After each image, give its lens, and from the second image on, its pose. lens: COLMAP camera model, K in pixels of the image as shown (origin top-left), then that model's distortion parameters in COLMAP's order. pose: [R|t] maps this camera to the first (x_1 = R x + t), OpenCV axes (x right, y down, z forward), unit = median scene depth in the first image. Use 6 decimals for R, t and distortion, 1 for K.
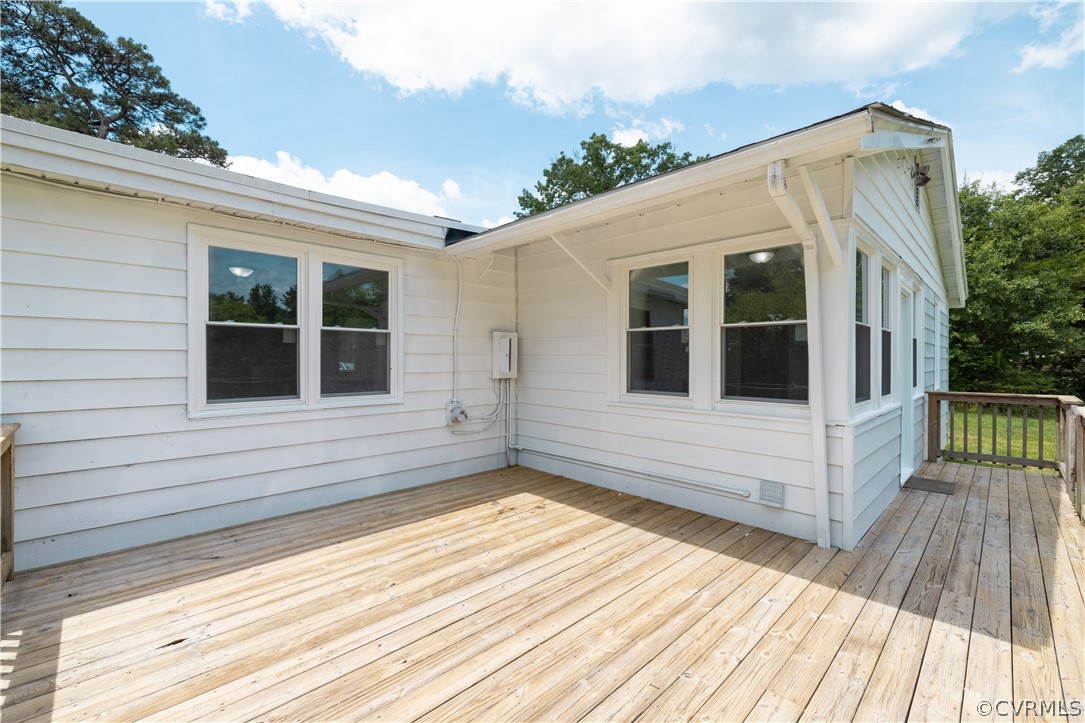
lens RADIAL K [[459.2, 0, 542.5], [0, 459.2, 361.5], [0, 0, 1]] dist [-0.000623, 0.000706]
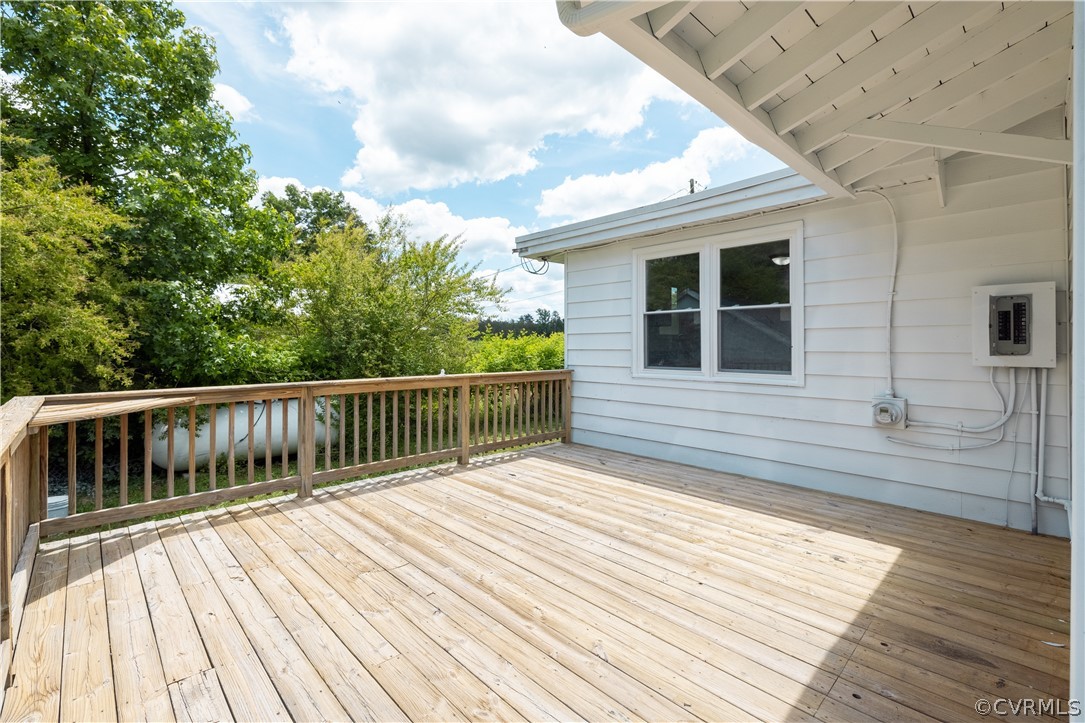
lens RADIAL K [[480.1, 0, 540.0], [0, 480.1, 344.0], [0, 0, 1]] dist [0.000631, 0.000088]
pose [[-0.017368, -0.006296, -0.999829, 0.115439], [-0.005807, 0.999964, -0.006196, 0.003611], [0.999832, 0.005698, -0.017403, 0.099405]]
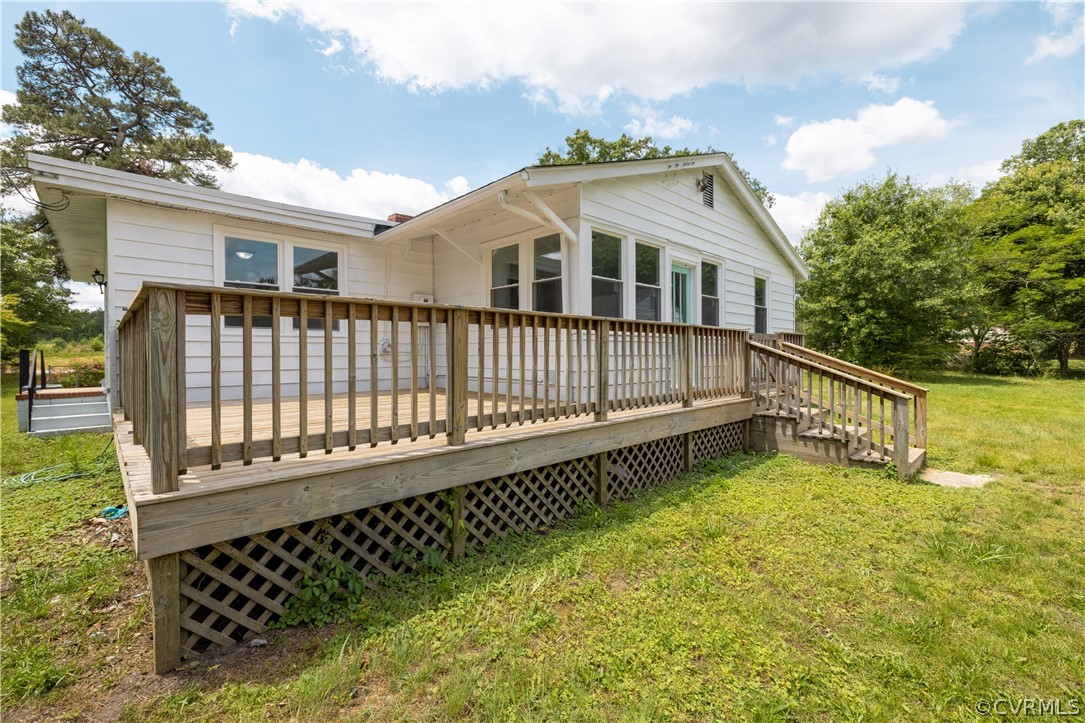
lens RADIAL K [[462.6, 0, 542.5], [0, 462.6, 361.5], [0, 0, 1]] dist [0.000323, -0.000630]
pose [[0.999848, -0.006738, -0.016067, 0.072257], [0.006959, 0.999881, 0.013745, 0.029584], [0.015972, -0.013855, 0.999776, -0.106480]]
